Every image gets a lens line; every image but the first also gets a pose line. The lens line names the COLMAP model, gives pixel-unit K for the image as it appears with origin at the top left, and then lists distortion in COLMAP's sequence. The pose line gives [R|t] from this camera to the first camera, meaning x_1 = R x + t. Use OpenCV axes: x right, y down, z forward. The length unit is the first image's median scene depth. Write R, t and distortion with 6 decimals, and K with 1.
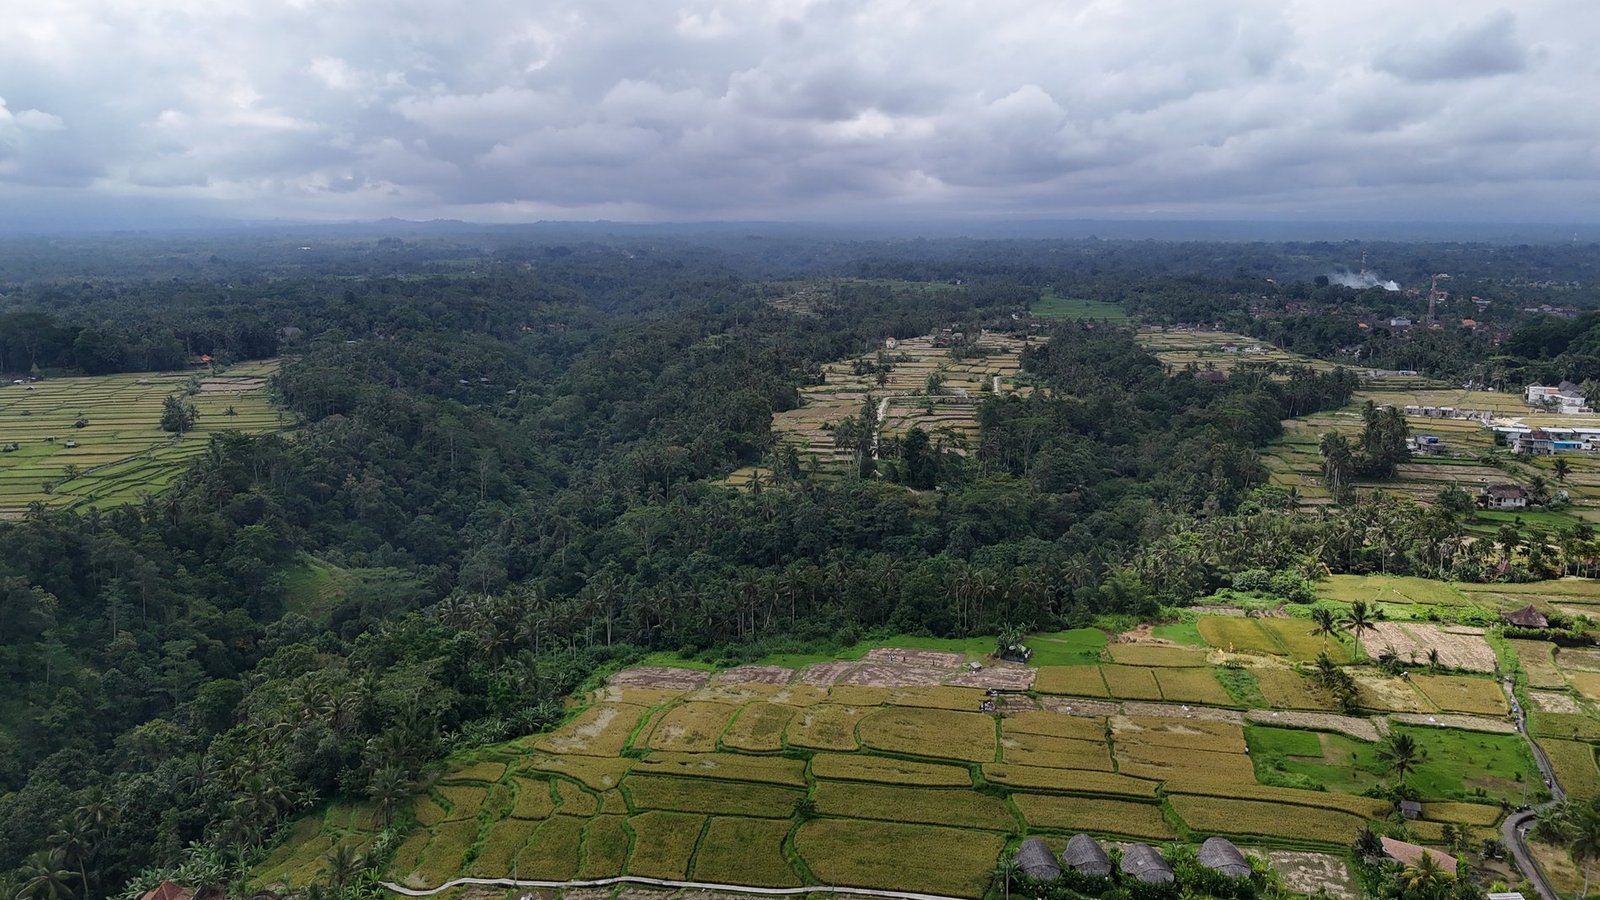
lens RADIAL K [[1177.7, 0, 800.0], [0, 1177.7, 450.0], [0, 0, 1]] dist [0.070166, -0.063159]
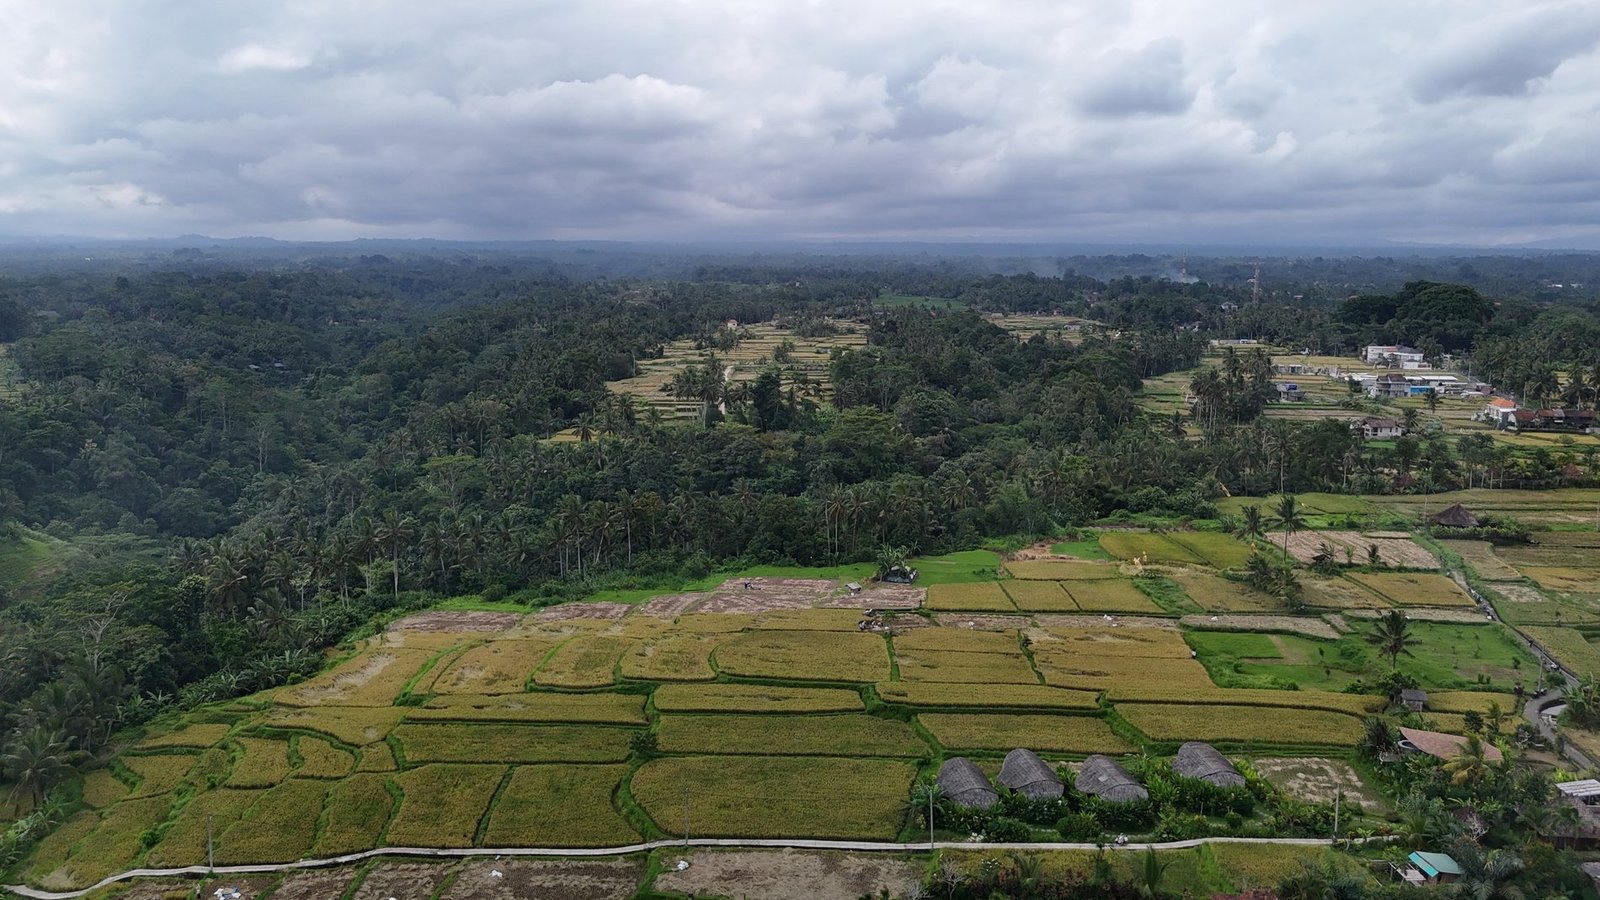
lens RADIAL K [[1177.7, 0, 800.0], [0, 1177.7, 450.0], [0, 0, 1]] dist [0.070166, -0.063159]
pose [[0.990559, -0.019467, 0.135699, 0.002215], [0.022028, 0.999606, -0.017395, 0.096988], [-0.135307, 0.020219, 0.990597, 0.185887]]
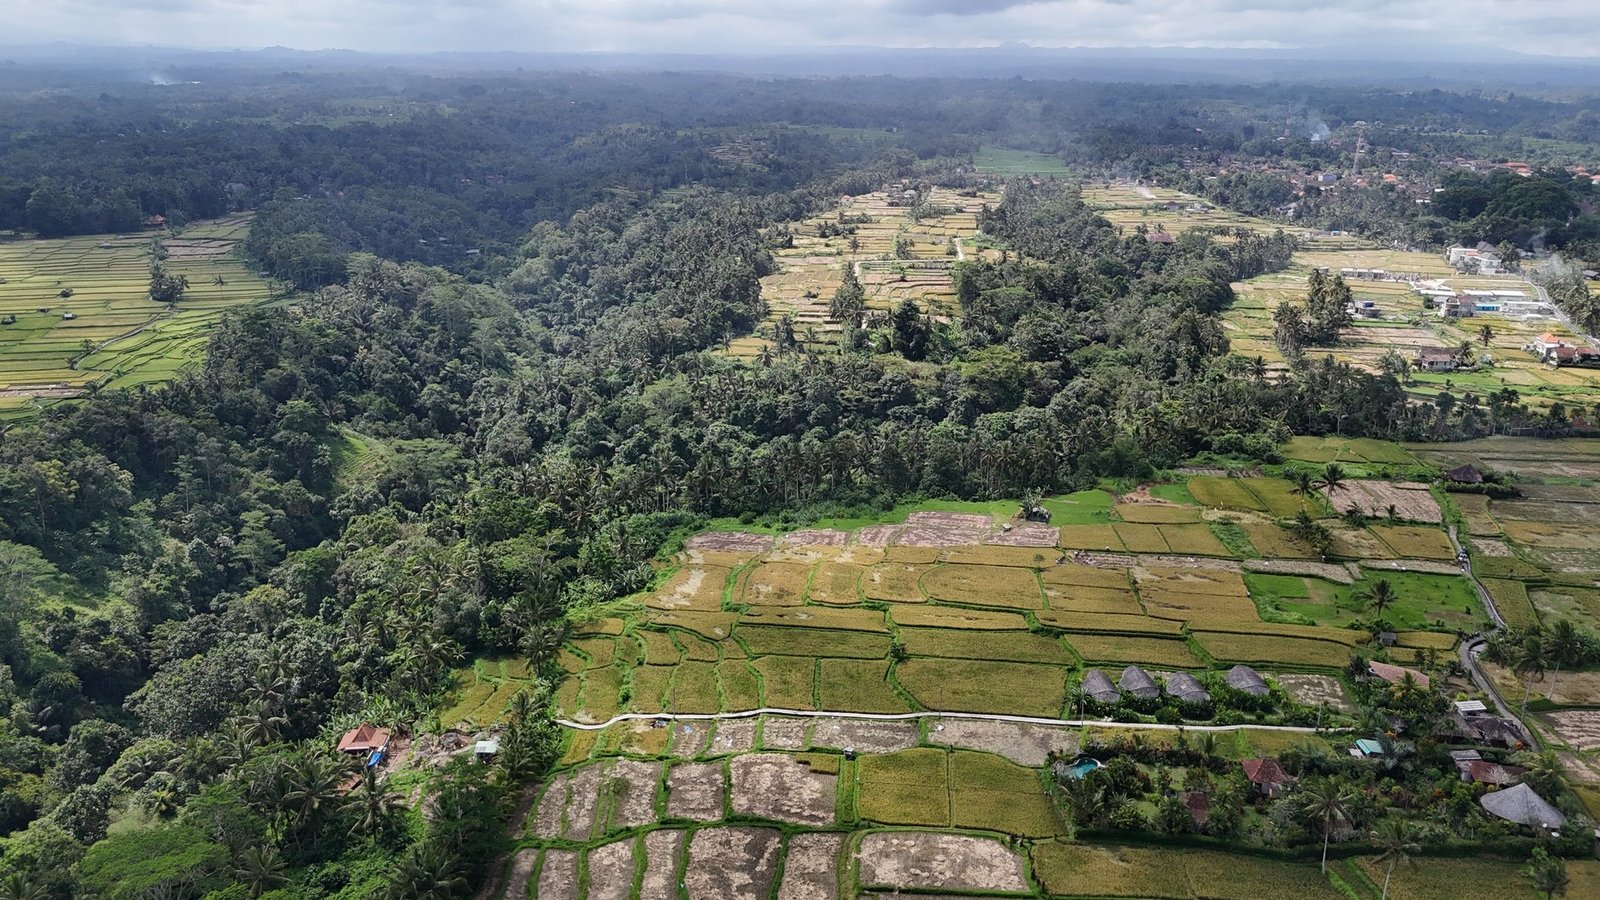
lens RADIAL K [[1177.7, 0, 800.0], [0, 1177.7, 450.0], [0, 0, 1]] dist [0.070166, -0.063159]
pose [[0.997471, -0.014904, 0.069498, -0.126966], [0.005672, 0.991343, 0.131175, -0.042102], [-0.070851, -0.130449, 0.988920, -0.110480]]
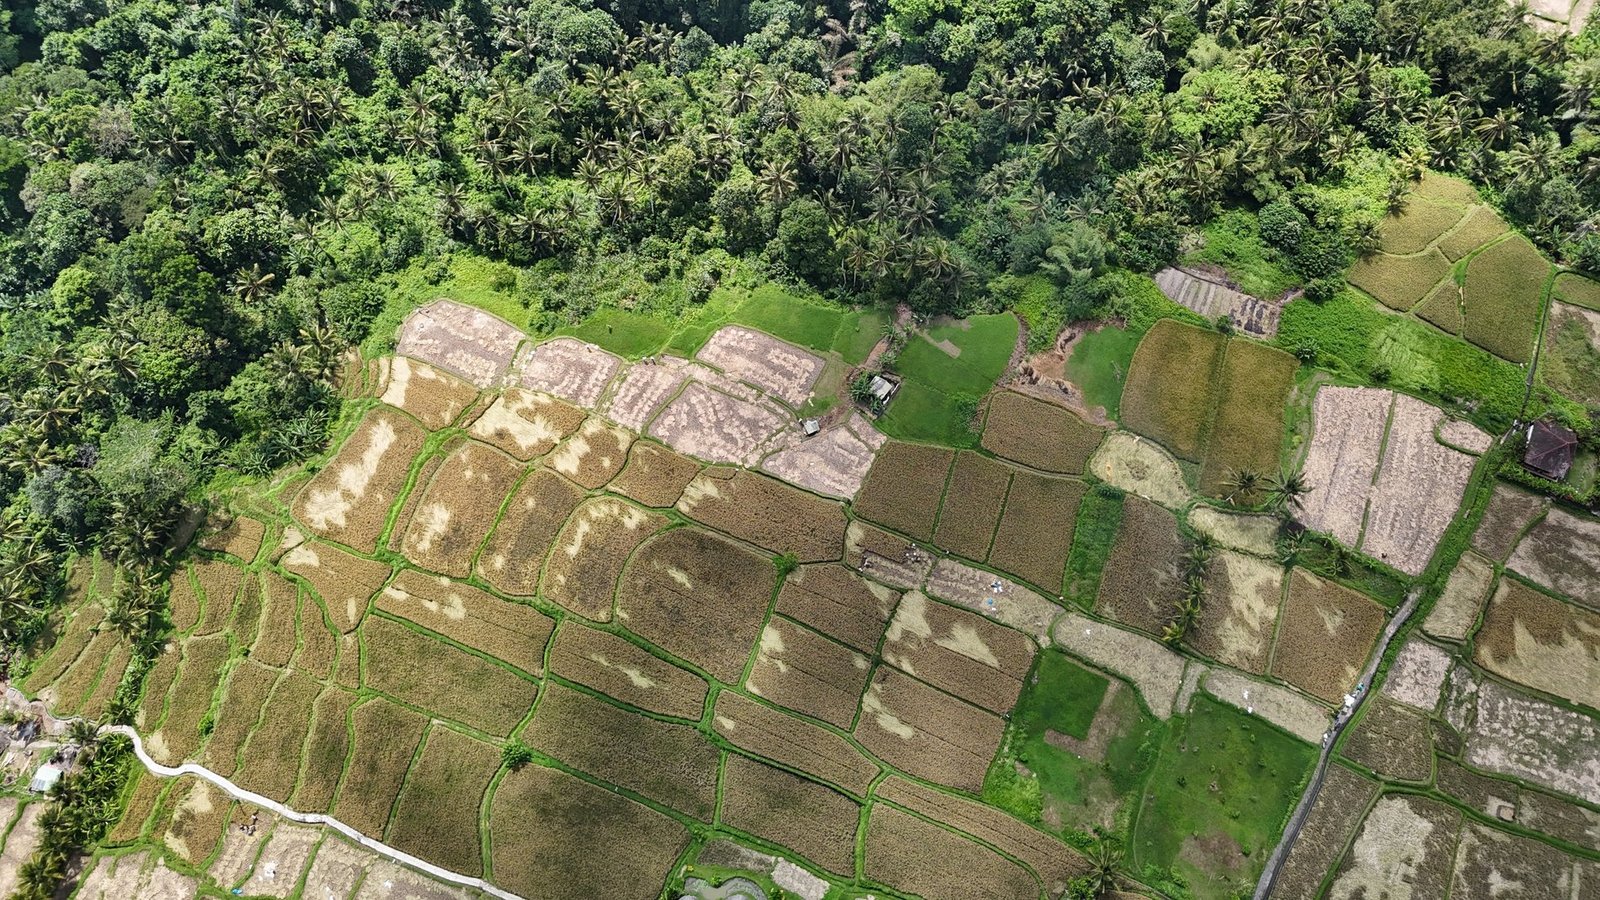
lens RADIAL K [[1177.7, 0, 800.0], [0, 1177.7, 450.0], [0, 0, 1]] dist [0.070166, -0.063159]
pose [[0.981760, 0.183636, -0.049254, 0.177732], [-0.048328, 0.491583, 0.869488, -0.519433], [0.183882, -0.851248, 0.491492, 0.552107]]
